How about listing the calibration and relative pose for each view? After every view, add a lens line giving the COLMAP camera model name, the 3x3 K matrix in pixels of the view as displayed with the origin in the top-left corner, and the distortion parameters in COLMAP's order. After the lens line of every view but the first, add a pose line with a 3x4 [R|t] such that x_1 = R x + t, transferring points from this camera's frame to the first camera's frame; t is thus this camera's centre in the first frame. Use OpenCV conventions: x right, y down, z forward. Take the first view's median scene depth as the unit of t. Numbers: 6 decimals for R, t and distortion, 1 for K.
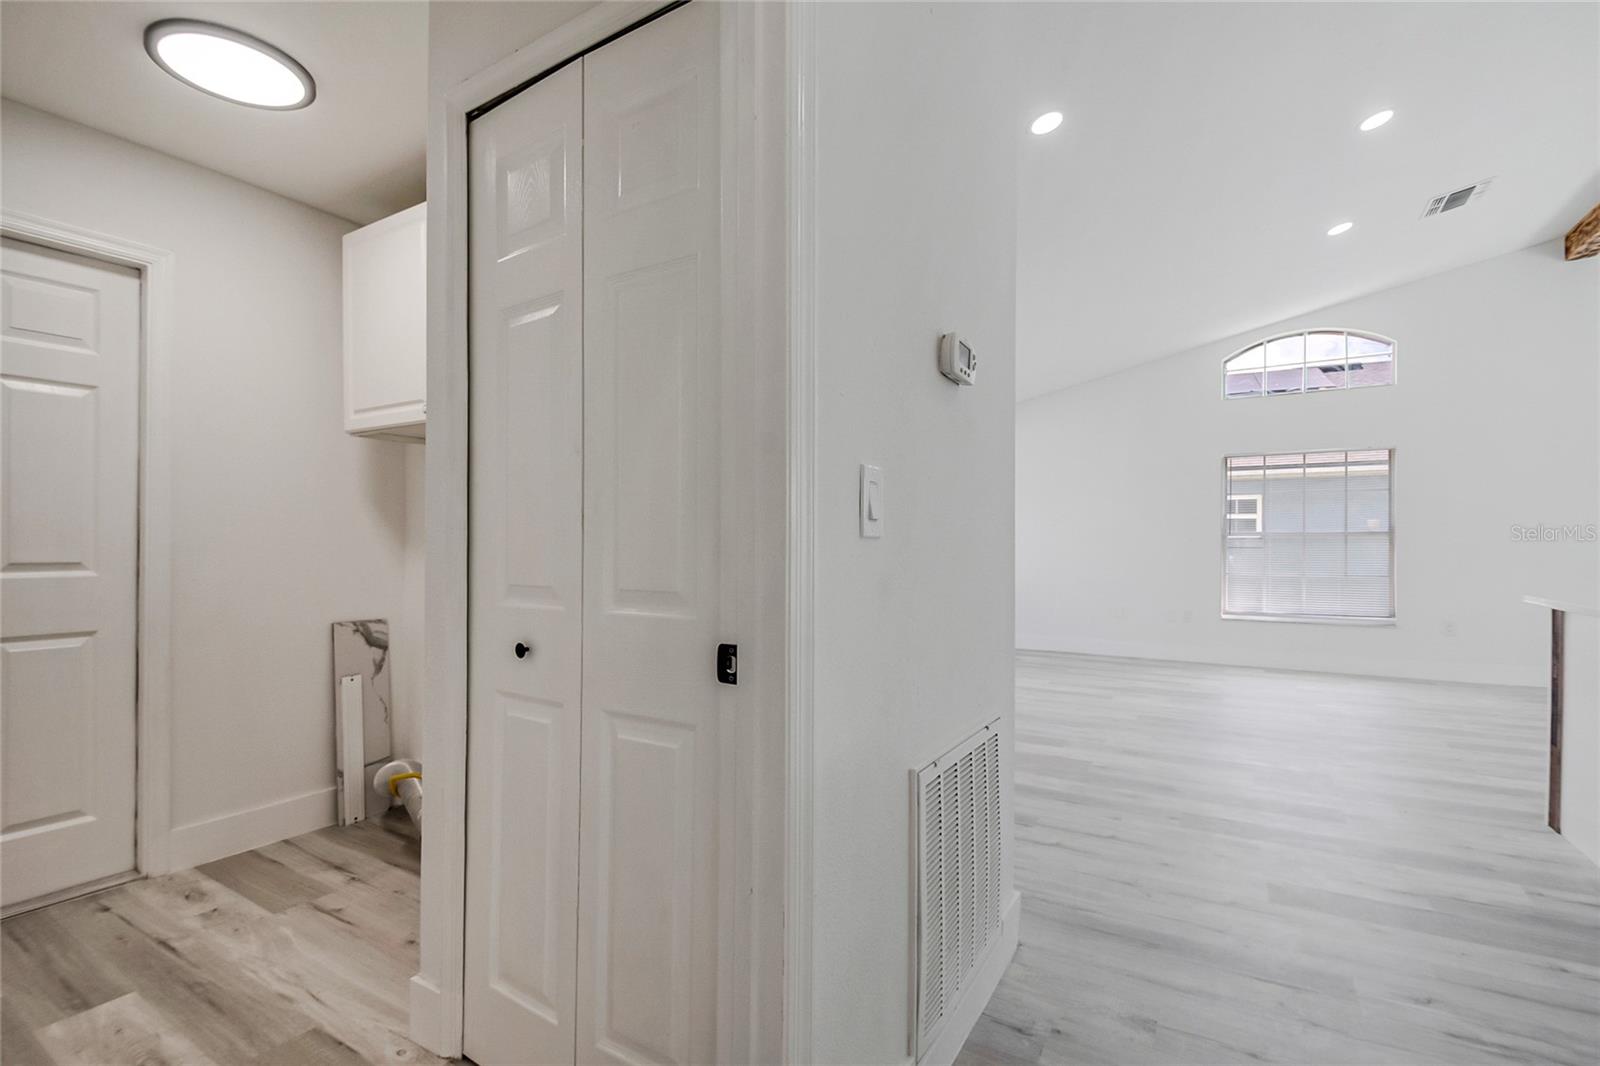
lens RADIAL K [[724.1, 0, 816.4], [0, 724.1, 539.2], [0, 0, 1]] dist [0.012534, -0.016814]
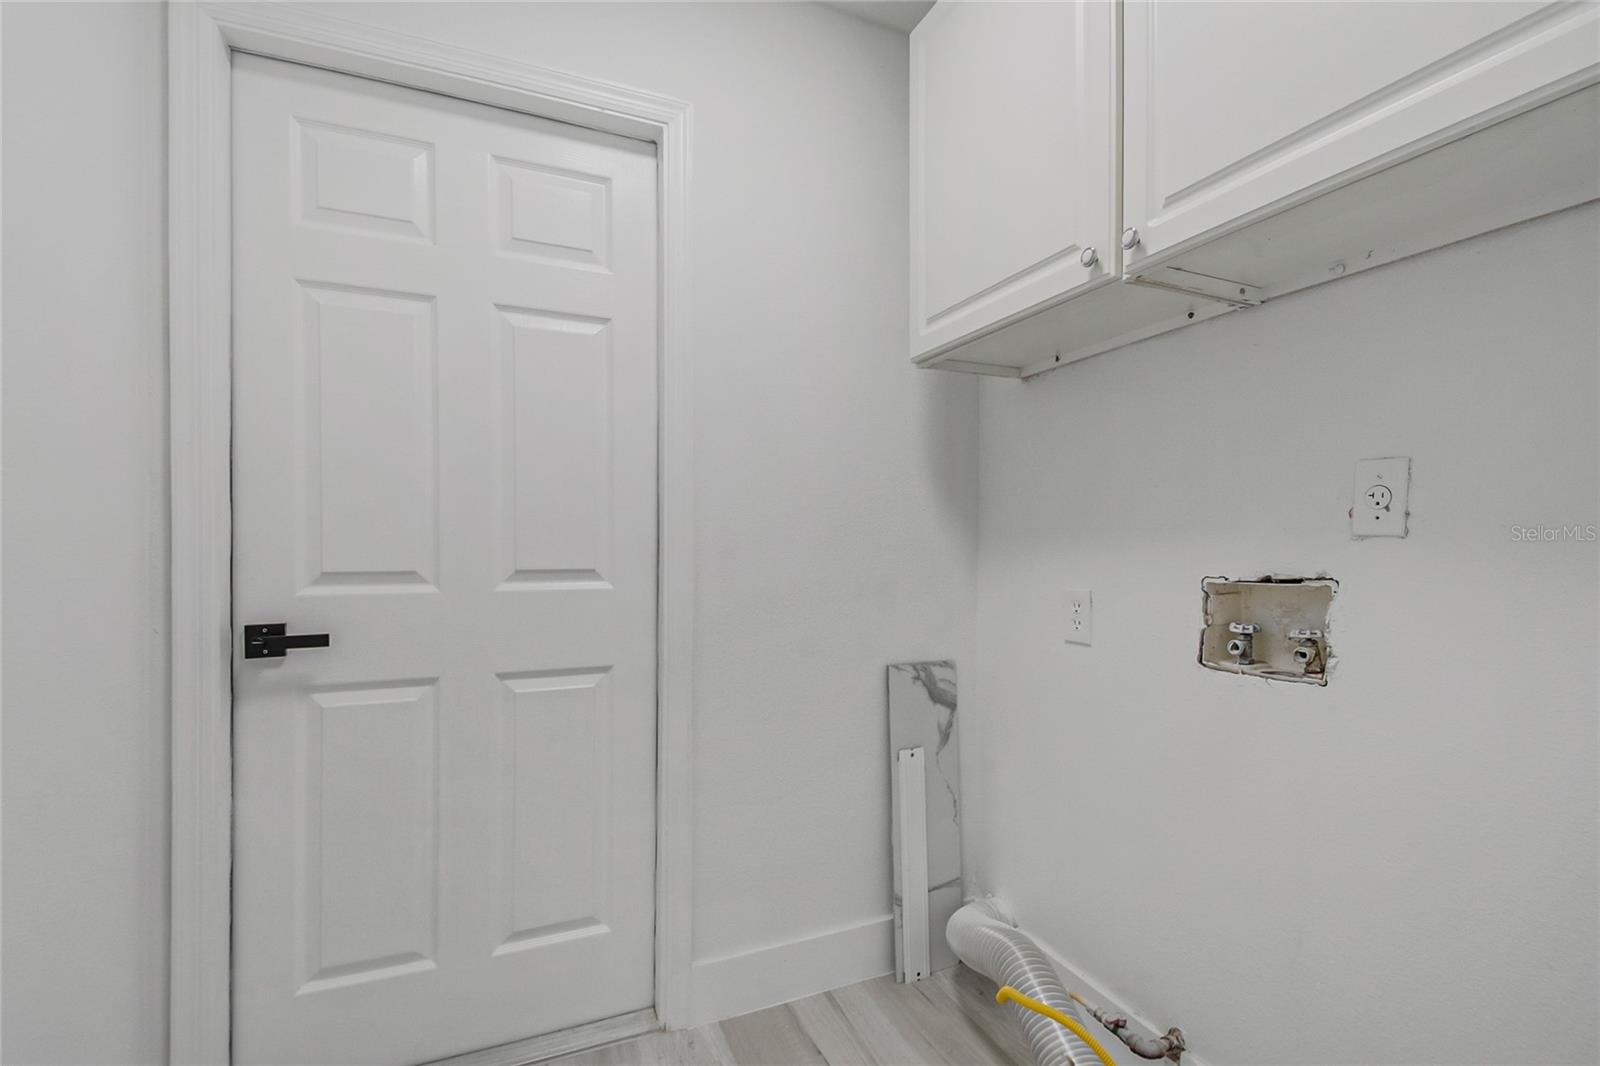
lens RADIAL K [[711.3, 0, 809.2], [0, 711.3, 545.5], [0, 0, 1]] dist [0.012365, -0.019079]
pose [[0.807027, -0.003550, -0.590505, -0.344064], [0.001913, 0.999992, -0.003398, 0.009512], [0.590512, 0.001613, 0.807027, 0.440330]]
